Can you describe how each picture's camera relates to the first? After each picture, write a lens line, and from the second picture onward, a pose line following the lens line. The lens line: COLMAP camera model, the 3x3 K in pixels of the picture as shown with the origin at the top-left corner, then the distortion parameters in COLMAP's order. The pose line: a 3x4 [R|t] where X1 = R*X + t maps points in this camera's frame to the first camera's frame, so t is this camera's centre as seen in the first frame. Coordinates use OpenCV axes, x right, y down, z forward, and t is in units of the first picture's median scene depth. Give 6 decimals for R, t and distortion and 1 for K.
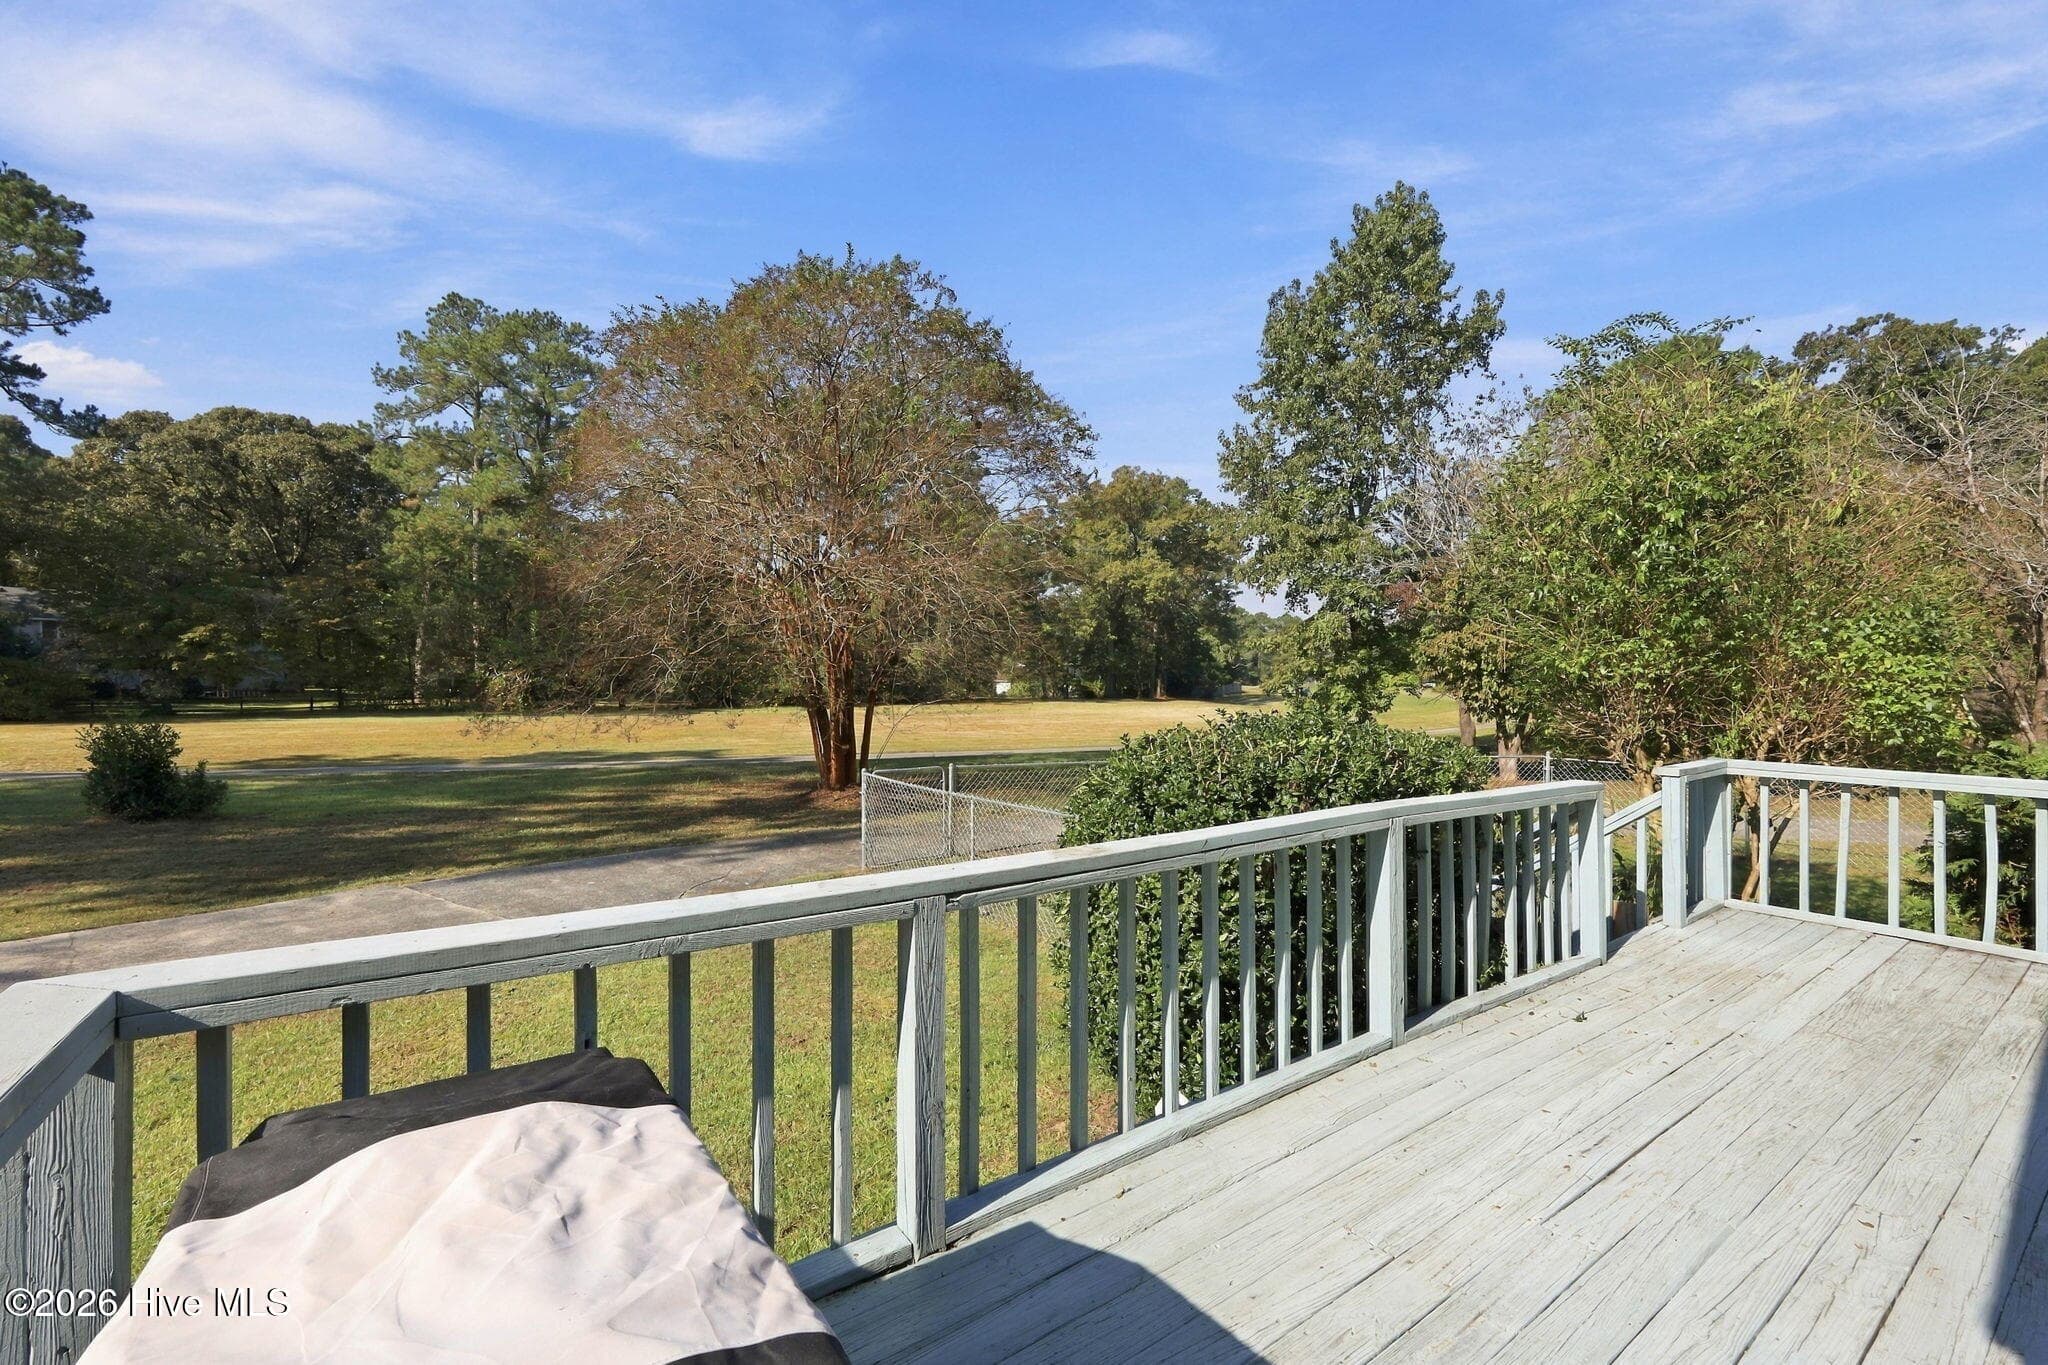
lens RADIAL K [[835.0, 0, 1030.3], [0, 835.0, 688.7], [0, 0, 1]] dist [0.000246, 0.000620]
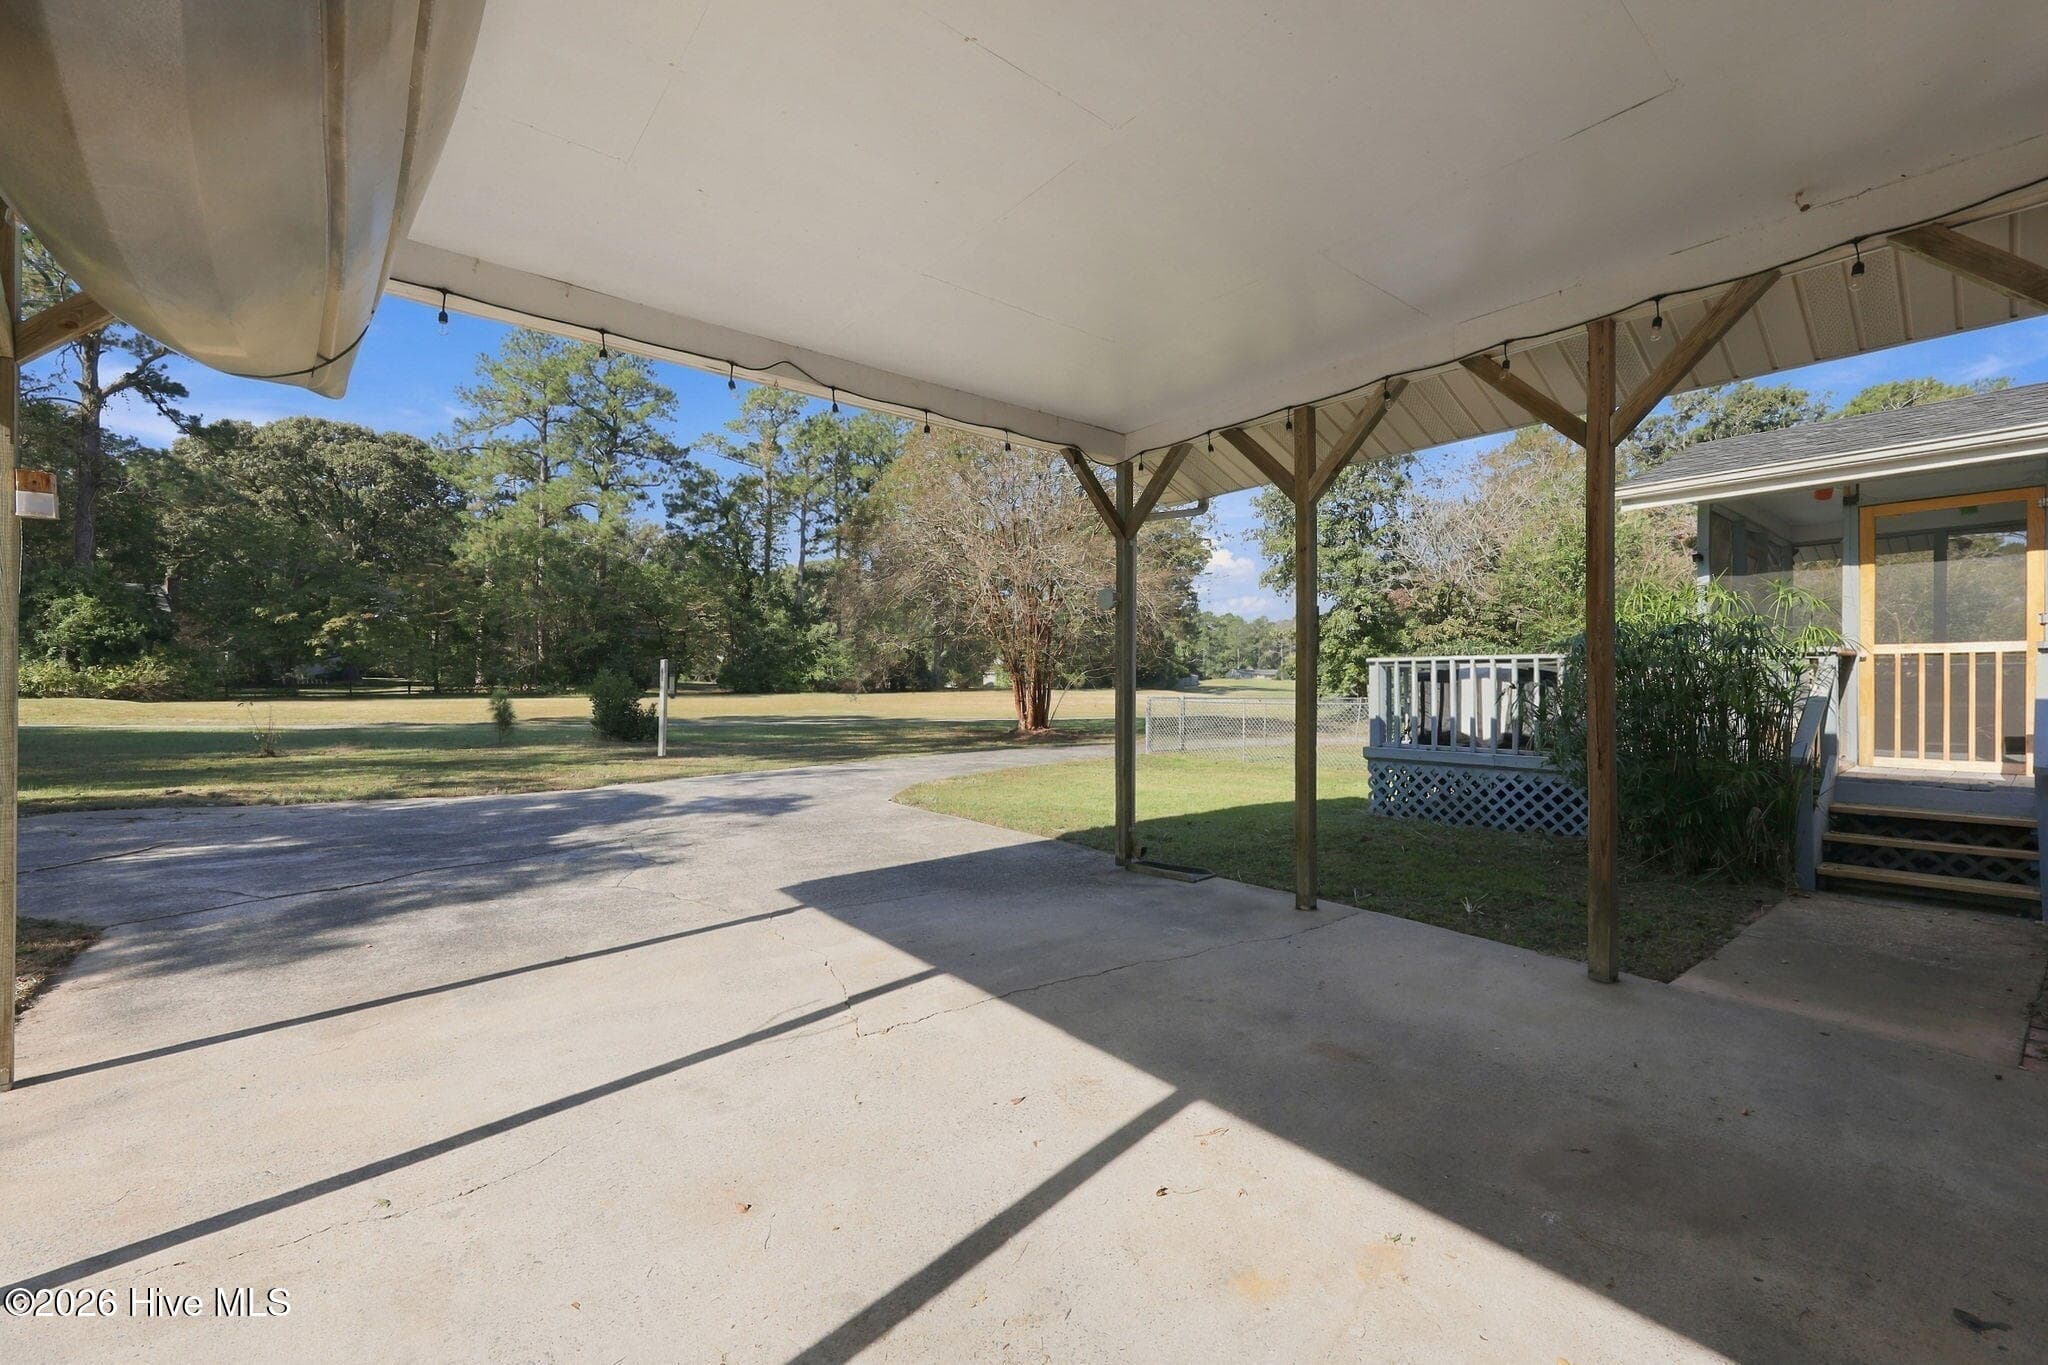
lens RADIAL K [[810.2, 0, 1024.2], [0, 810.2, 677.1], [0, 0, 1]] dist [0.001808, 0.000165]
pose [[0.998127, 0.001019, 0.061161, -0.066690], [-0.000440, 0.999955, -0.009475, 0.008624], [-0.061168, 0.009430, 0.998083, -0.081939]]
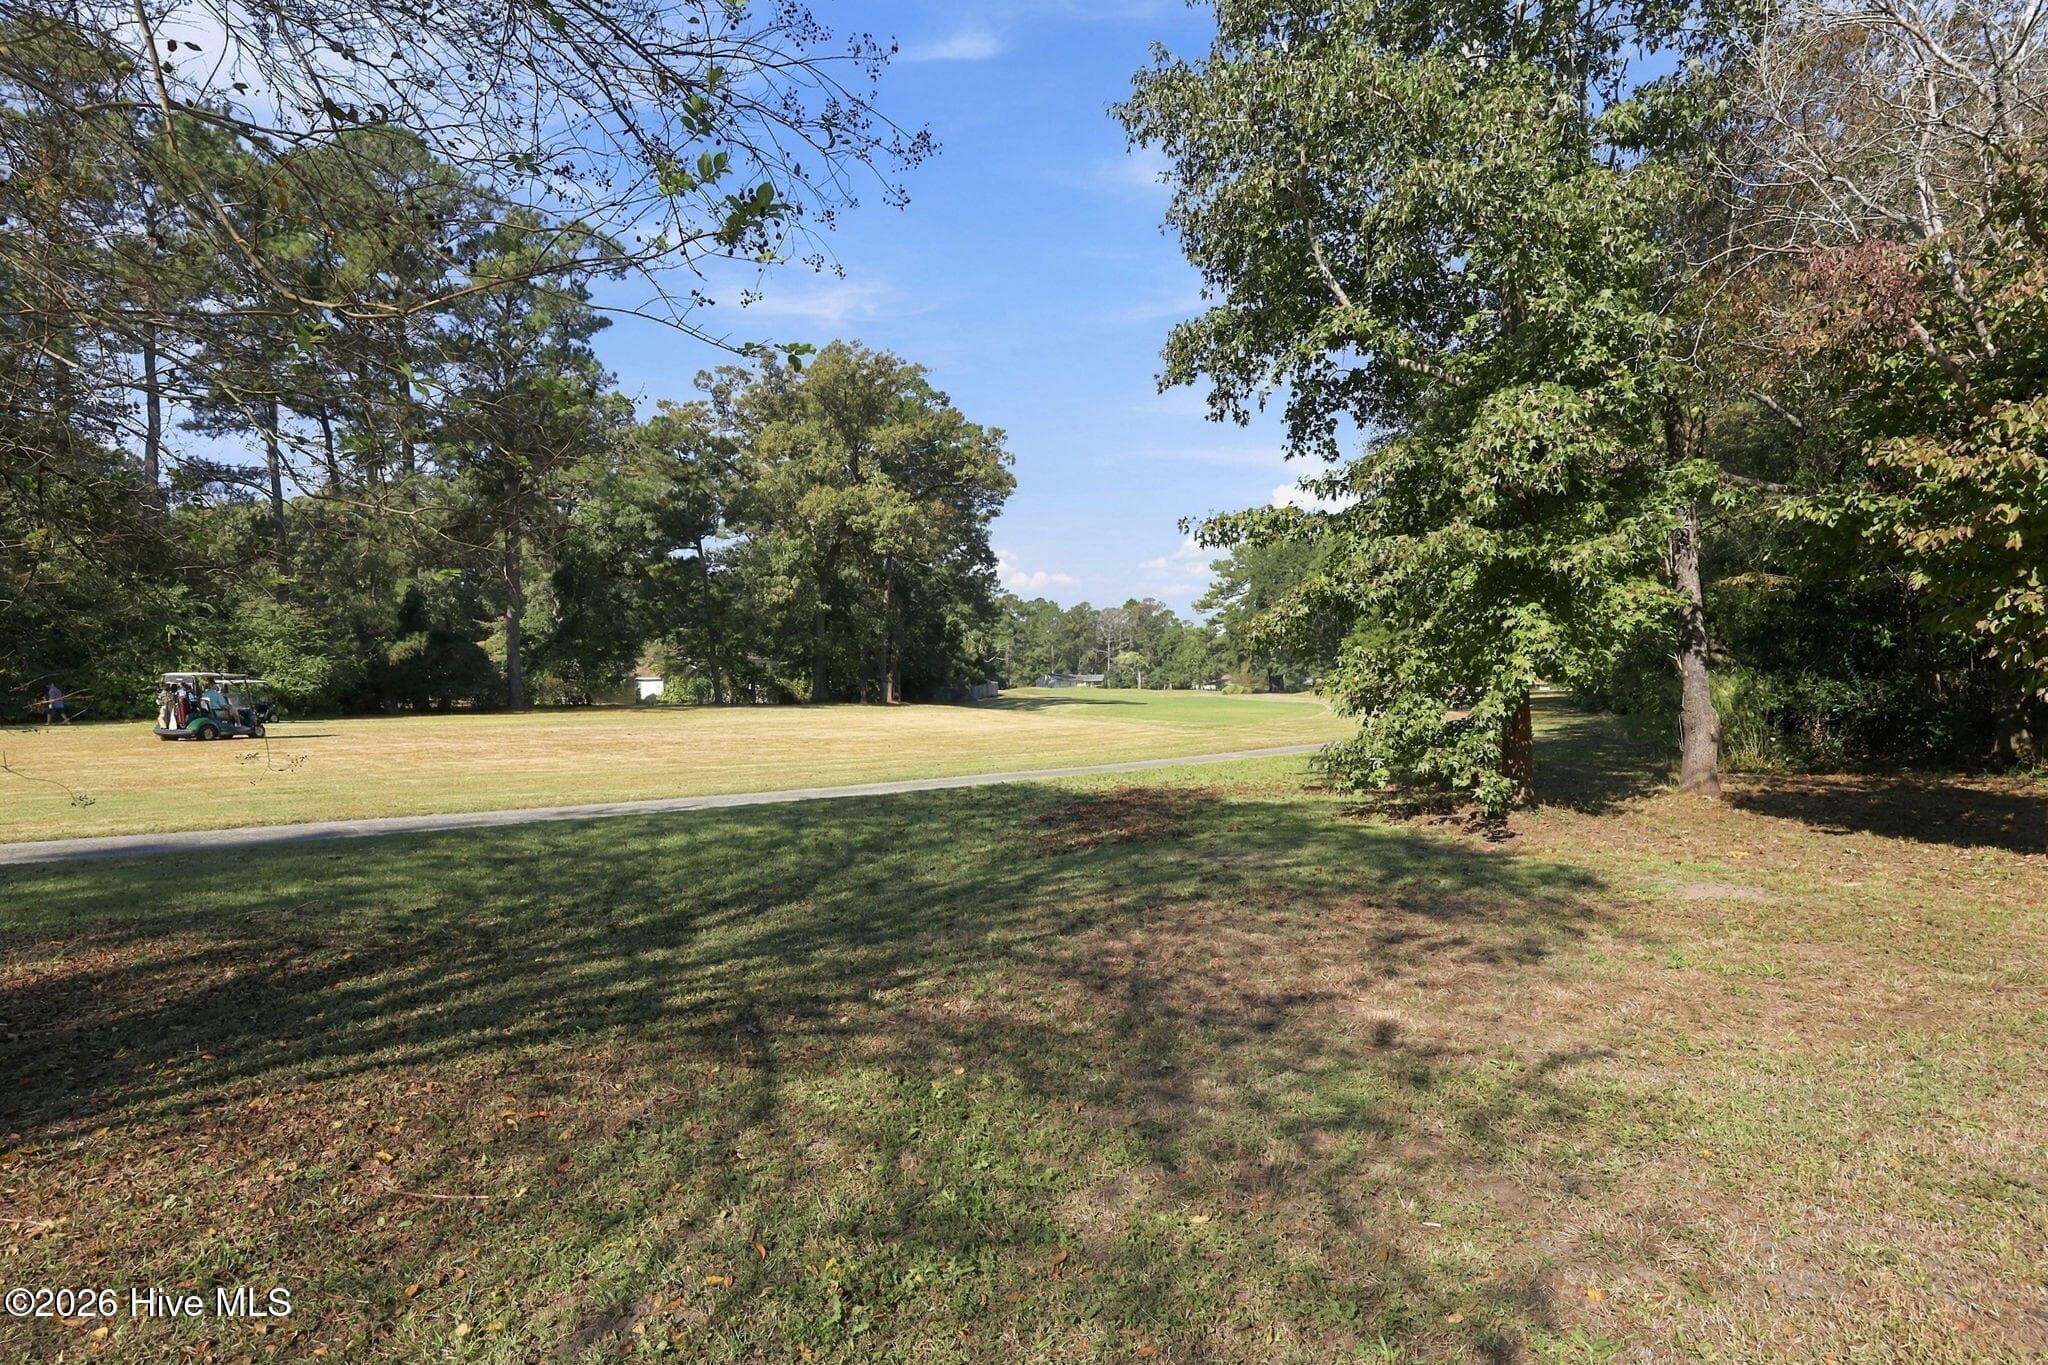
lens RADIAL K [[1048.3, 0, 1011.3], [0, 1048.3, 785.2], [0, 0, 1]] dist [0.005862, 0.000241]
pose [[0.959892, -0.031700, 0.278572, 0.007544], [0.008563, 0.996439, 0.083884, 0.009973], [-0.280239, -0.078134, 0.956745, 0.175207]]
